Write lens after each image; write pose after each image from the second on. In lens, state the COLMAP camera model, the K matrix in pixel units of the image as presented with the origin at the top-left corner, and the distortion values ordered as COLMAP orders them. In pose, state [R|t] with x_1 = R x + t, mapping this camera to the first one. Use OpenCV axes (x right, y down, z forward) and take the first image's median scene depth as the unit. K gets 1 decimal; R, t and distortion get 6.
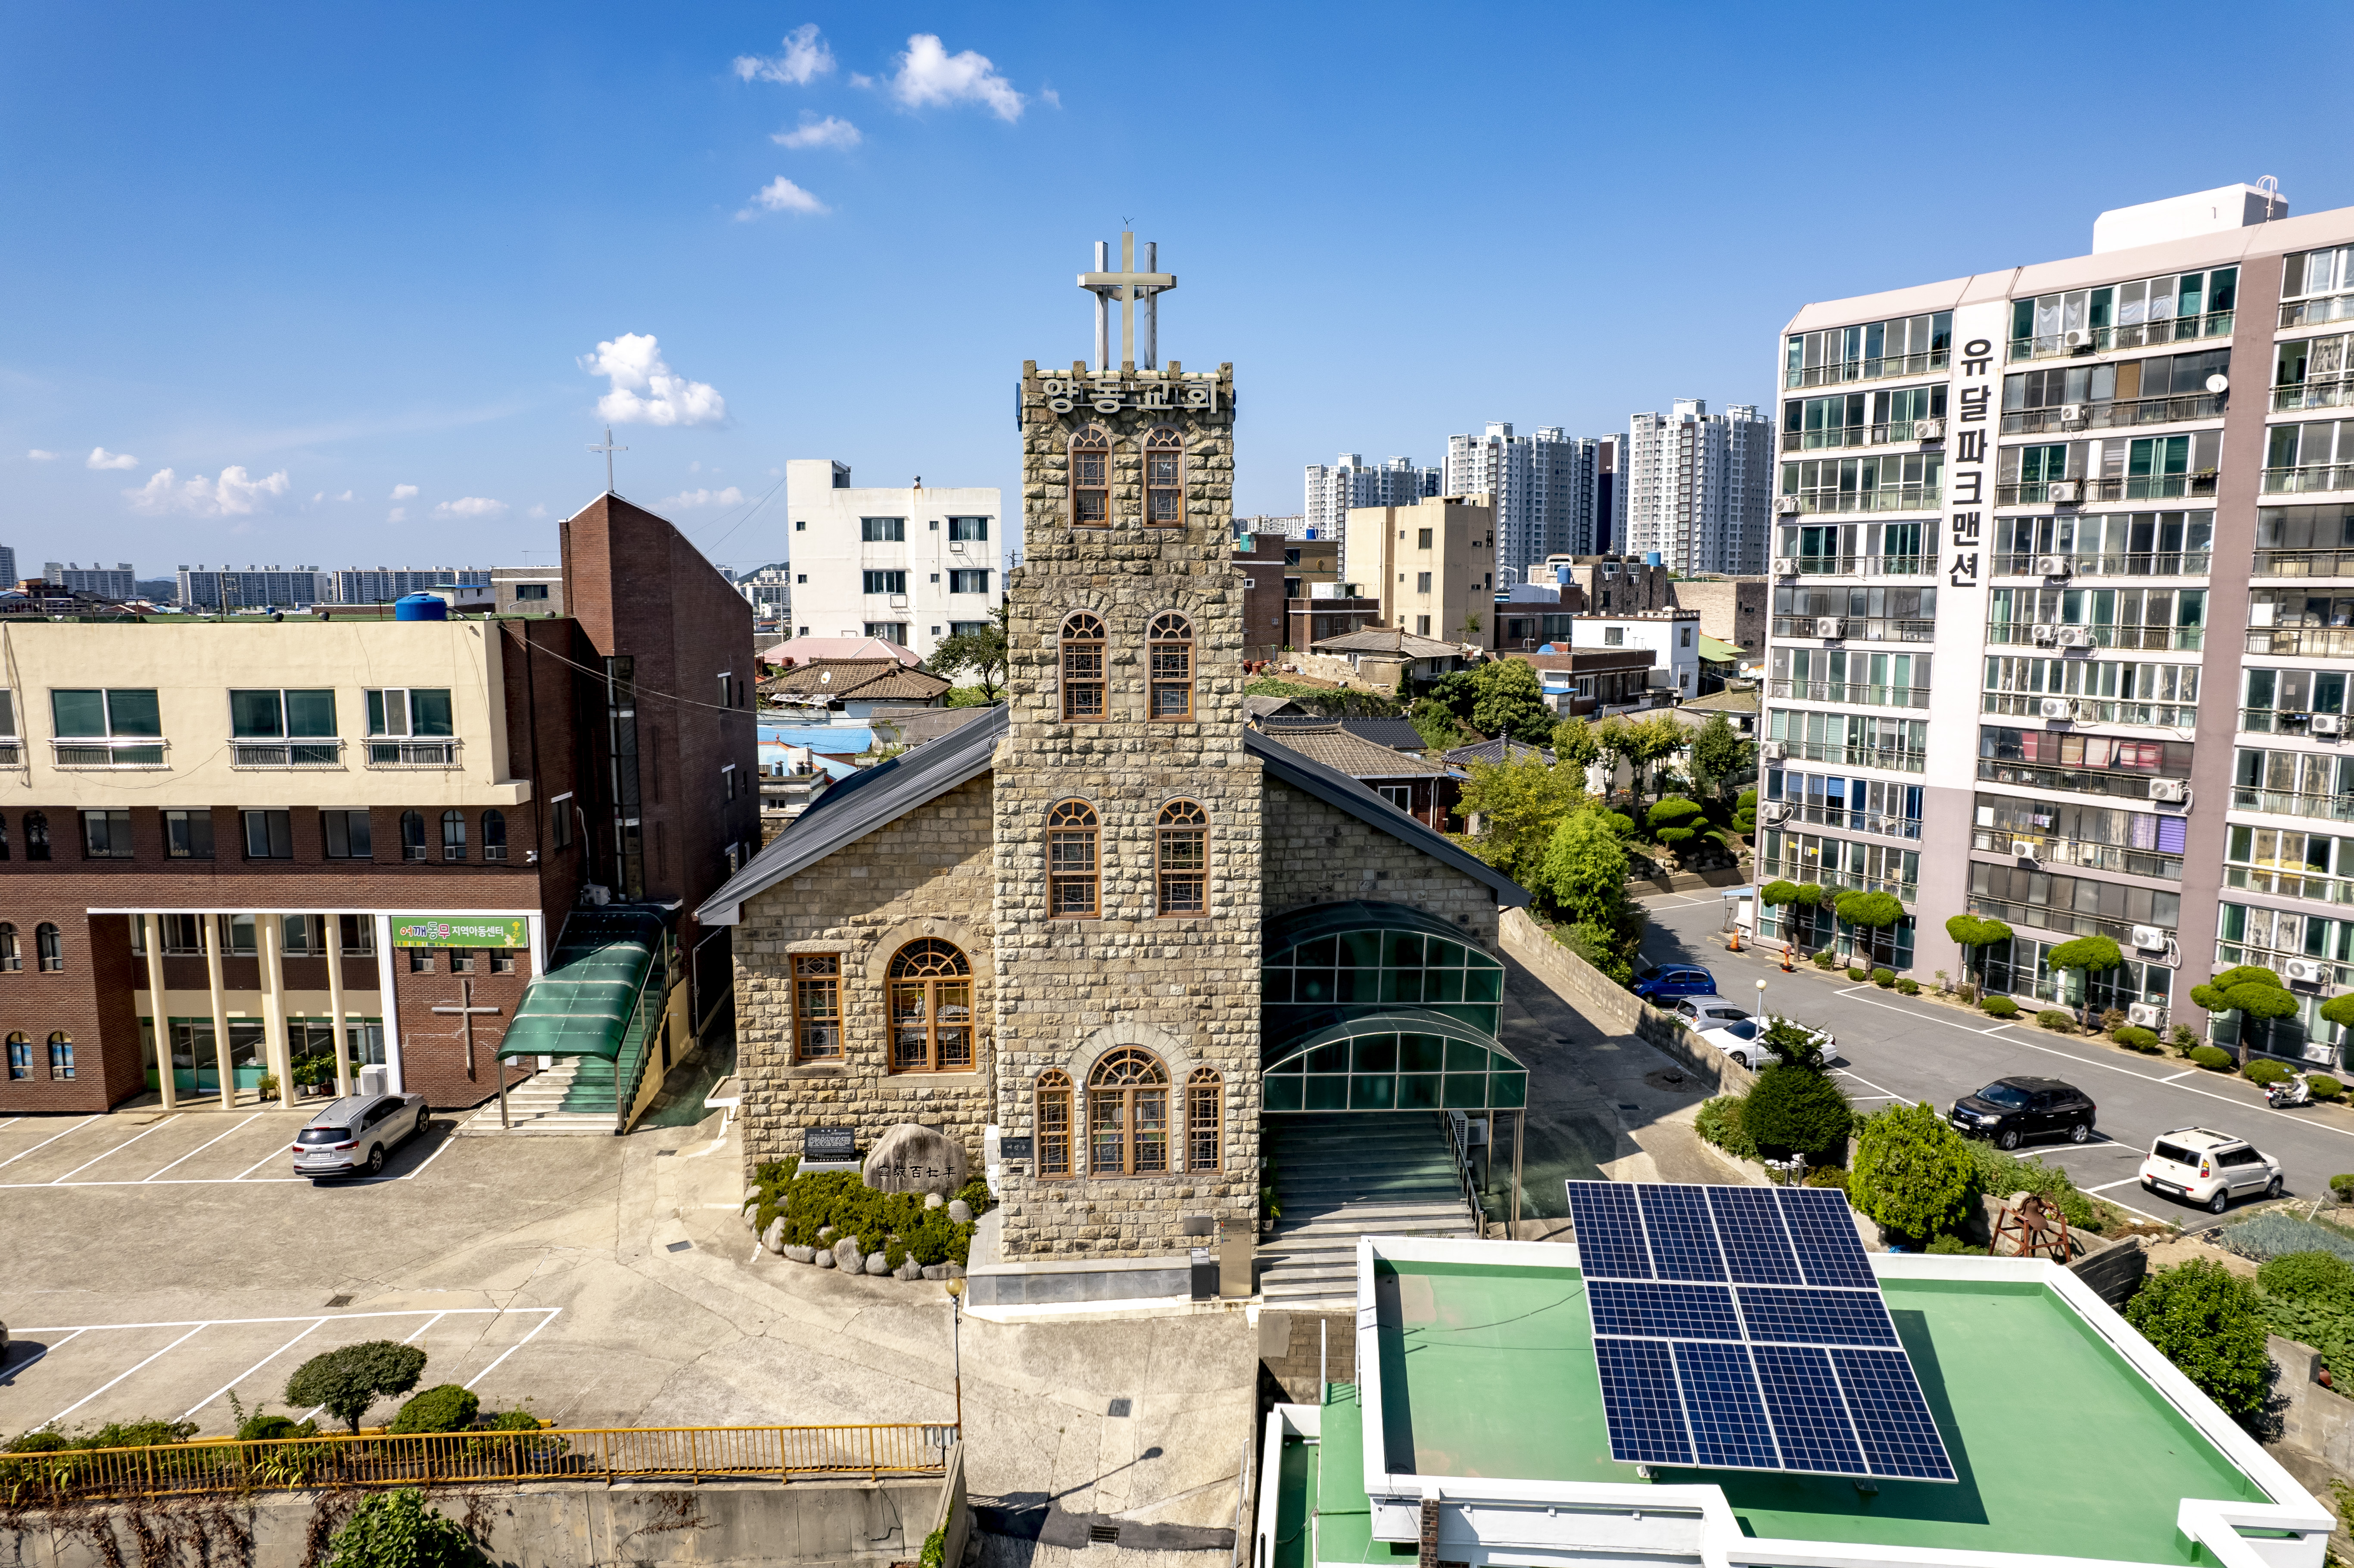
lens RADIAL K [[1498.7, 0, 1160.3], [0, 1498.7, 786.4], [0, 0, 1]] dist [-0.040755, 0.031296]
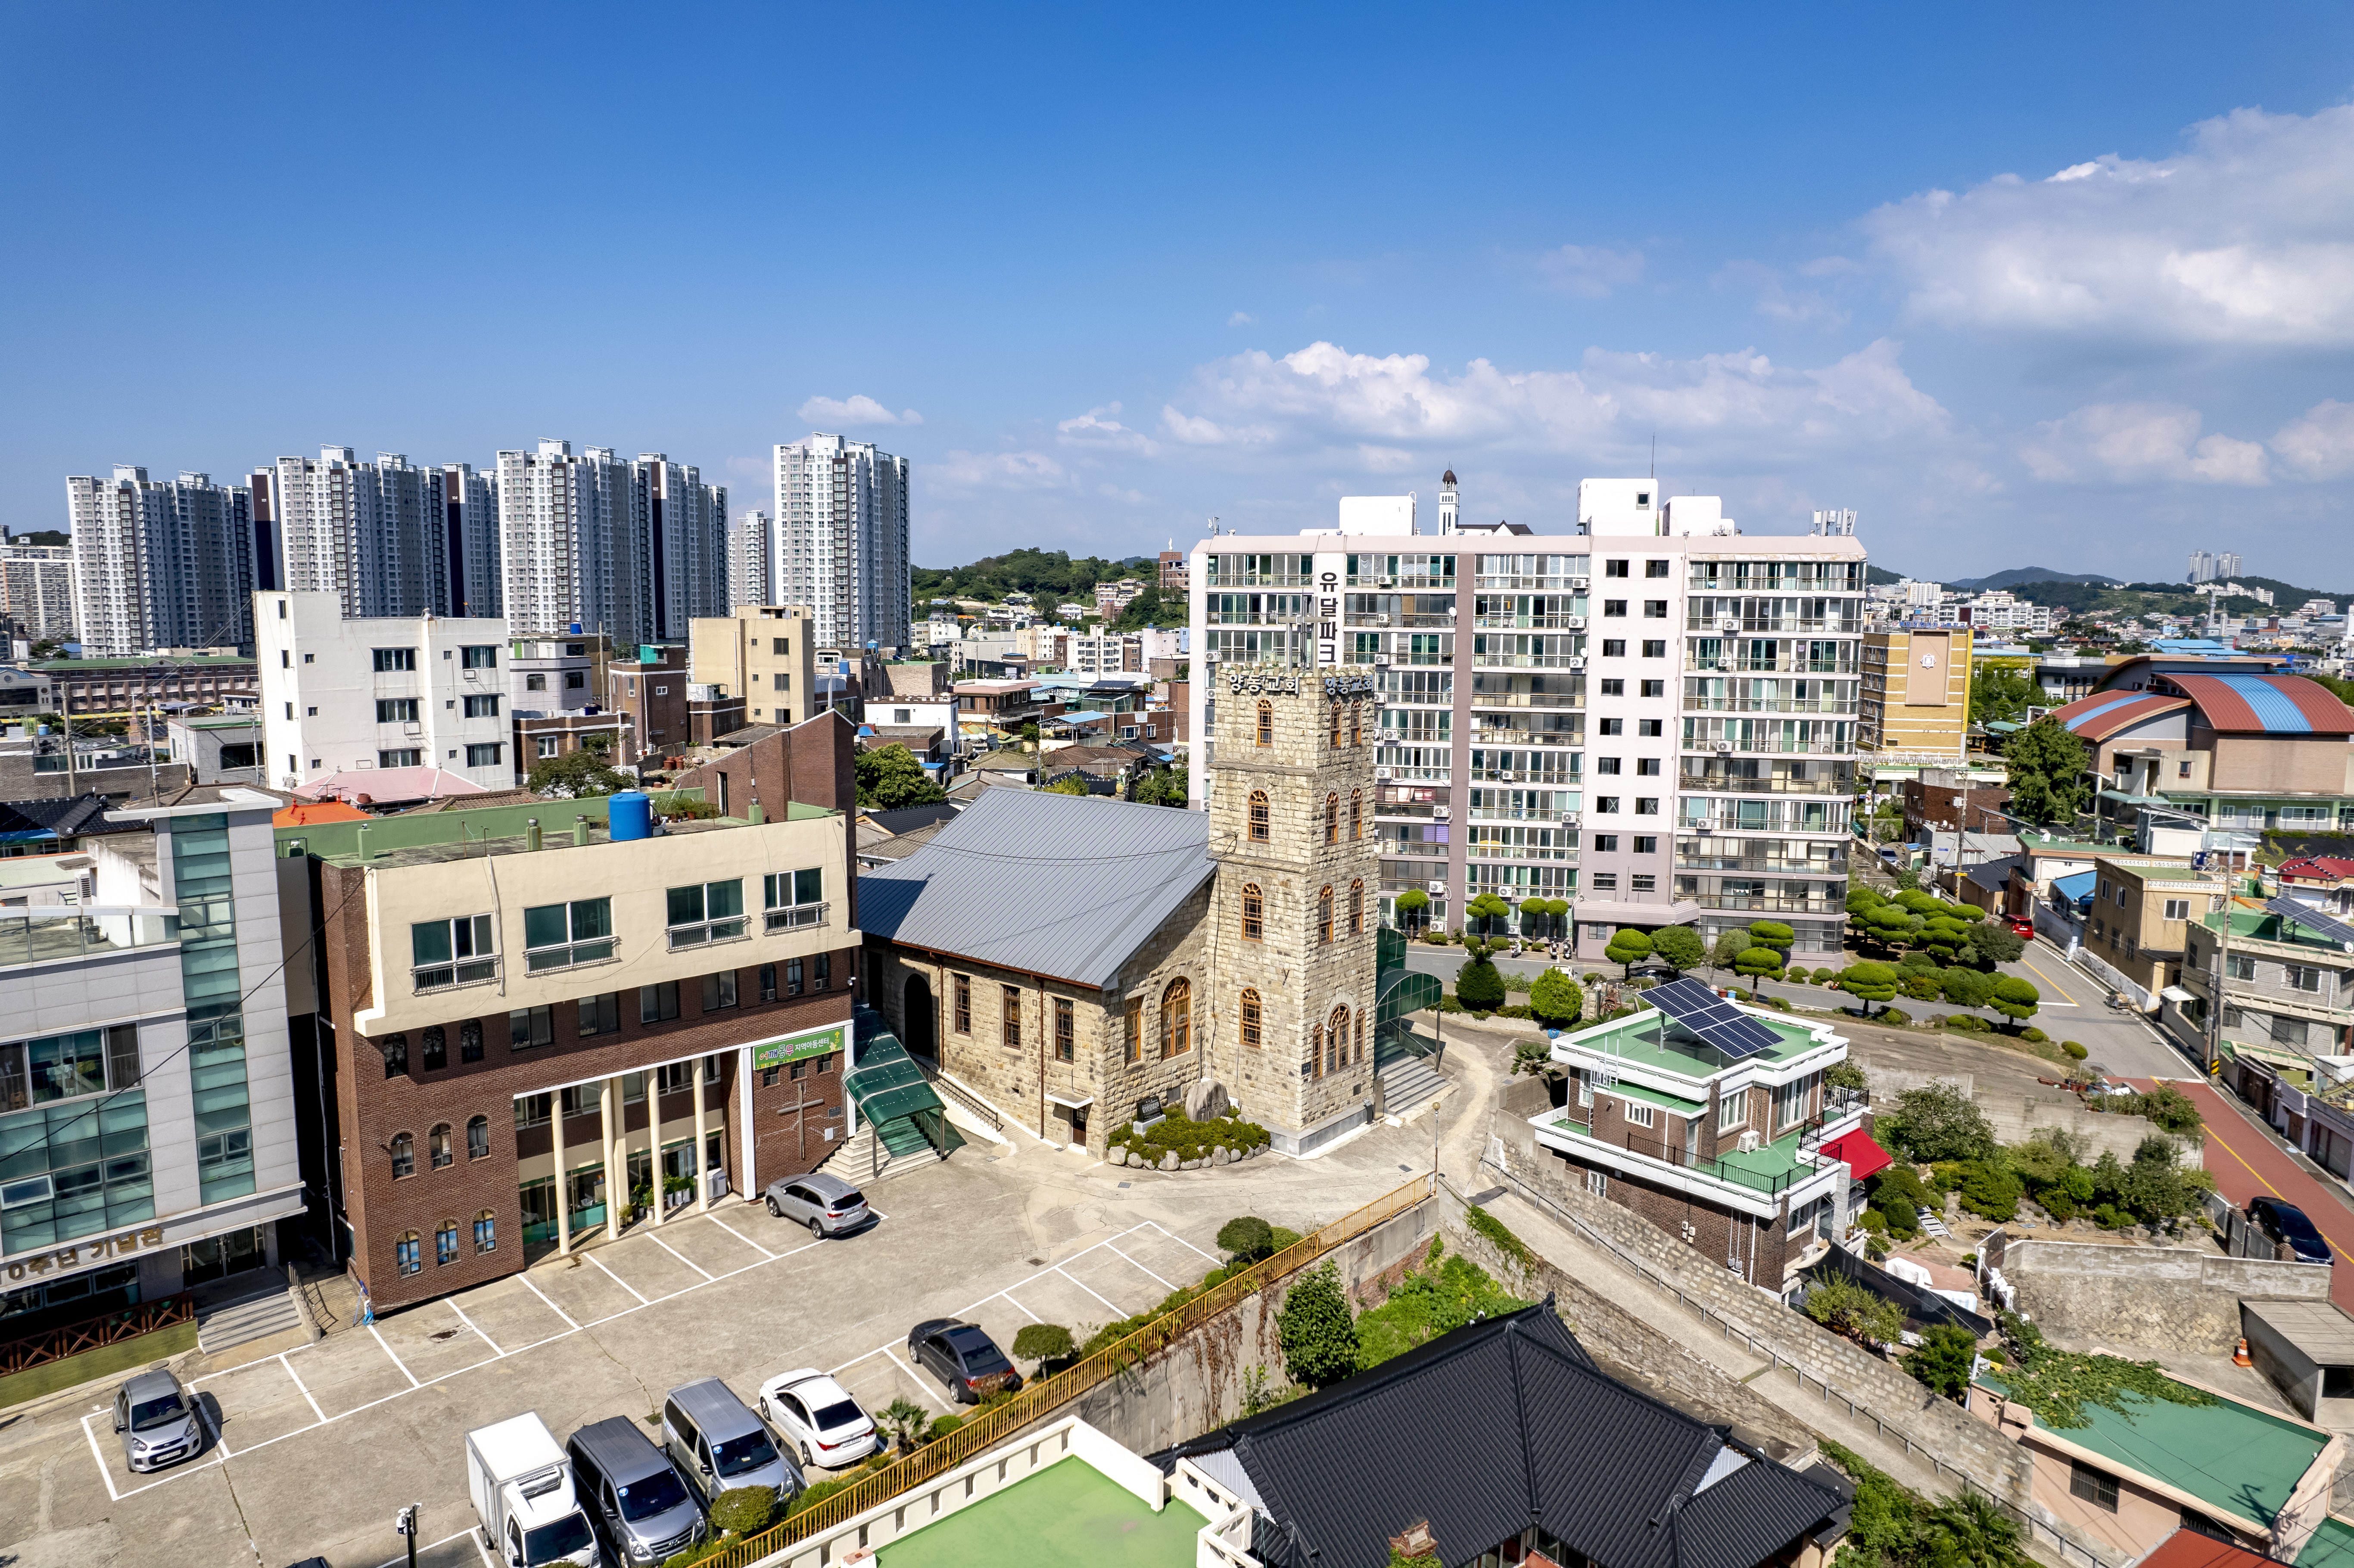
lens RADIAL K [[1498.7, 0, 1170.6], [0, 1498.7, 793.8], [0, 0, 1]] dist [-0.040755, 0.031296]
pose [[0.700107, -0.087948, 0.708601, -0.974910], [0.091411, 0.995259, 0.033211, -0.118993], [-0.708163, 0.041523, 0.704827, -0.154555]]
